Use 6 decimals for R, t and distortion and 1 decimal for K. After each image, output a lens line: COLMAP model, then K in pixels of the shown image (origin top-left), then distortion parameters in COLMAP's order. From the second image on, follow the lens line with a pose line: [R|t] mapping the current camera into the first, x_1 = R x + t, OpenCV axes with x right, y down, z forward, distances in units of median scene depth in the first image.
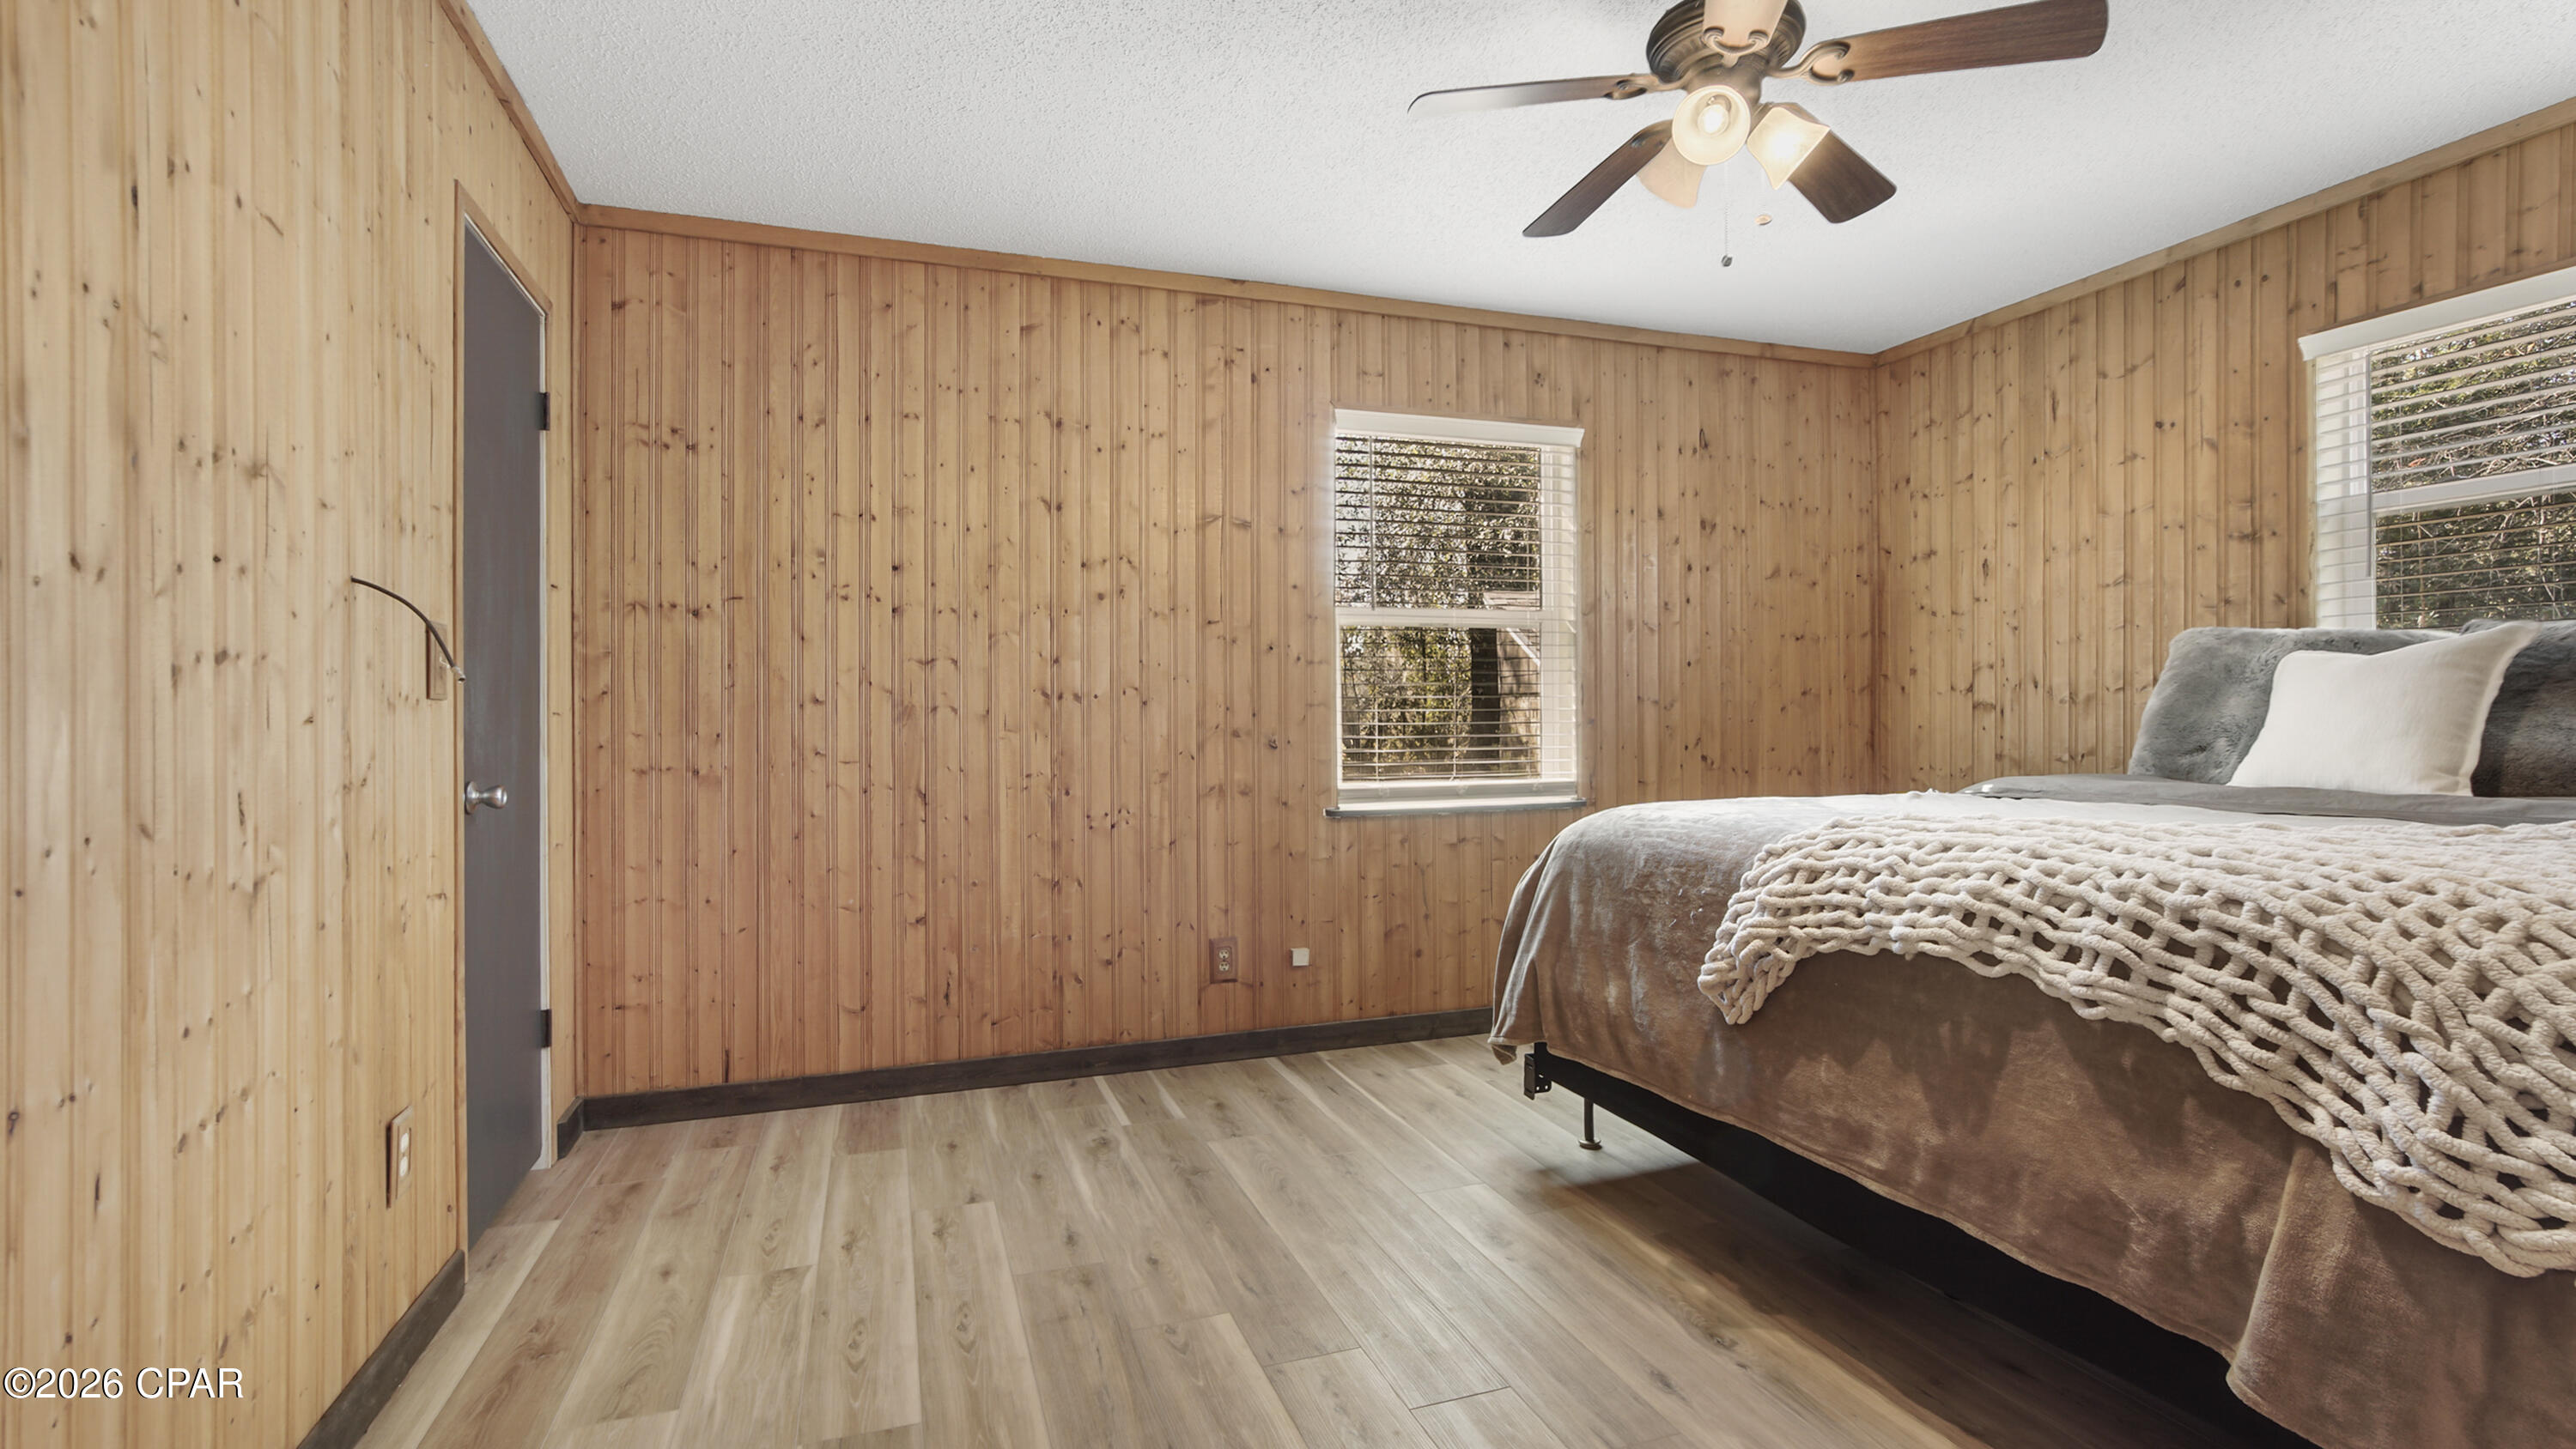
lens RADIAL K [[1172.6, 0, 1286.7], [0, 1172.6, 713.8], [0, 0, 1]] dist [-0.011807, 0.003956]
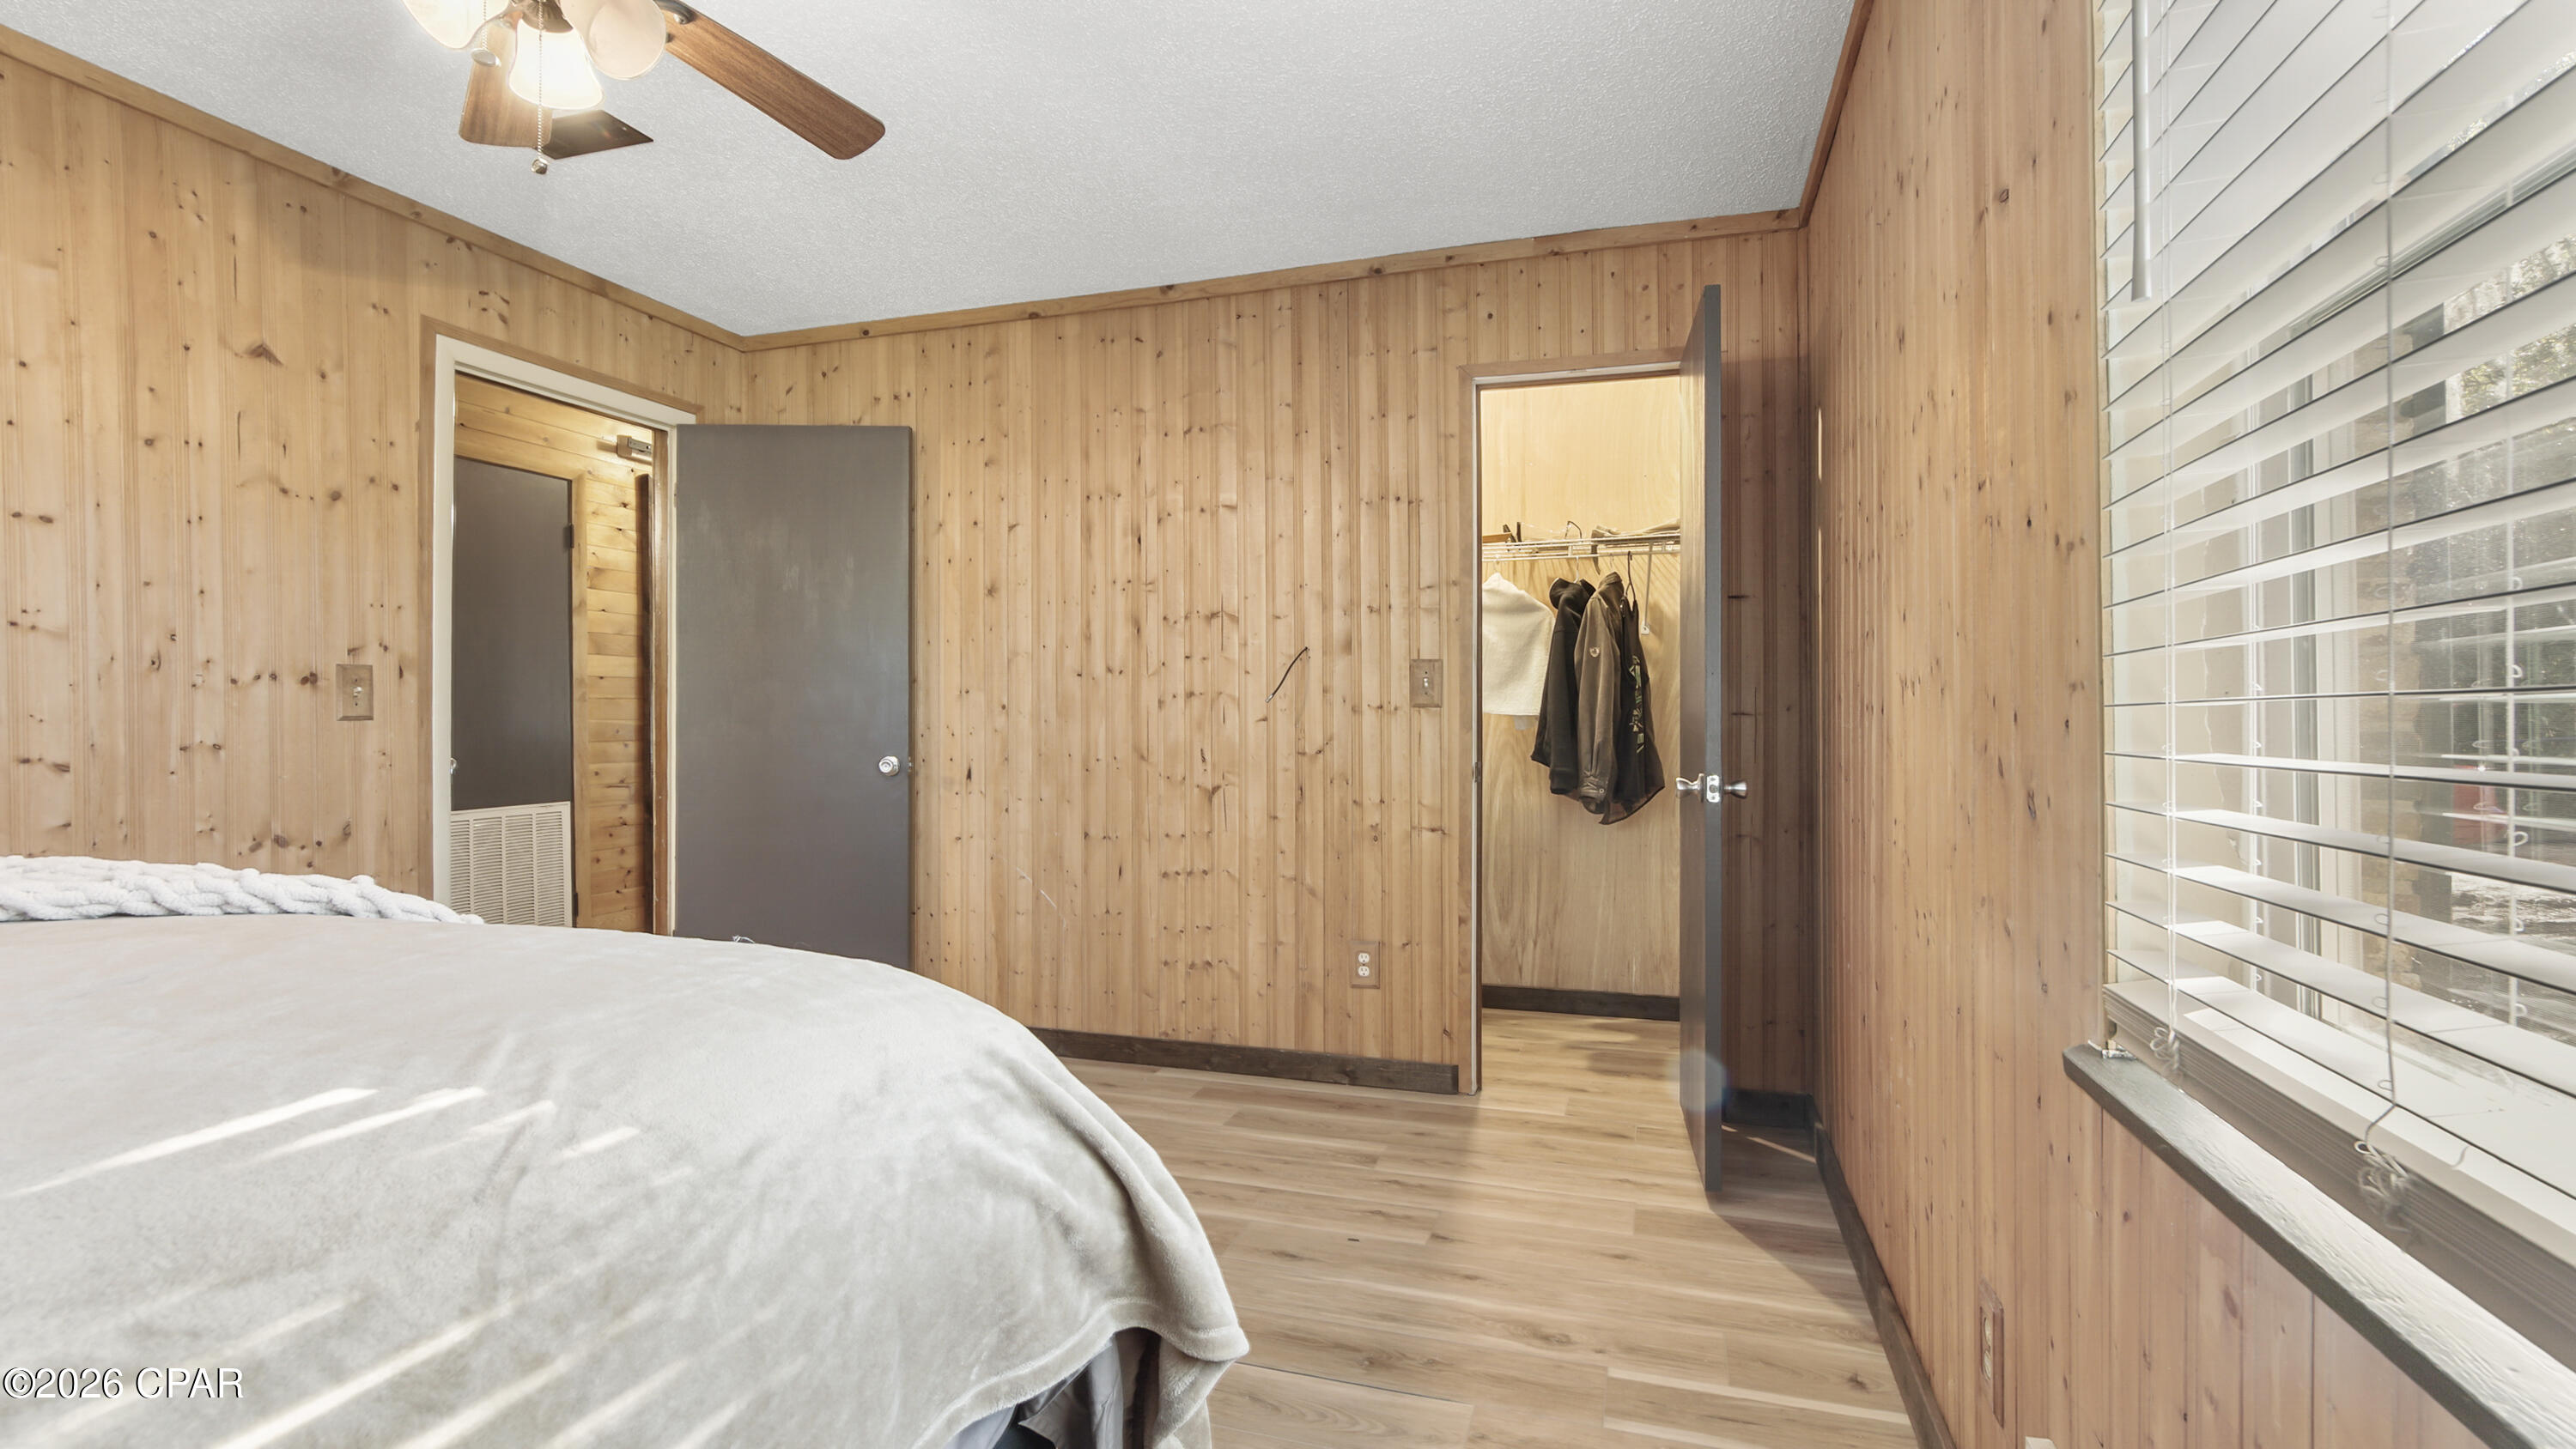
lens RADIAL K [[1172.6, 0, 1286.5], [0, 1172.6, 728.8], [0, 0, 1]] dist [-0.011807, 0.003956]
pose [[-0.601669, 0.011178, -0.798668, 0.561512], [0.005166, 0.999936, 0.010104, 0.000927], [0.798729, 0.001954, -0.601688, 1.509228]]
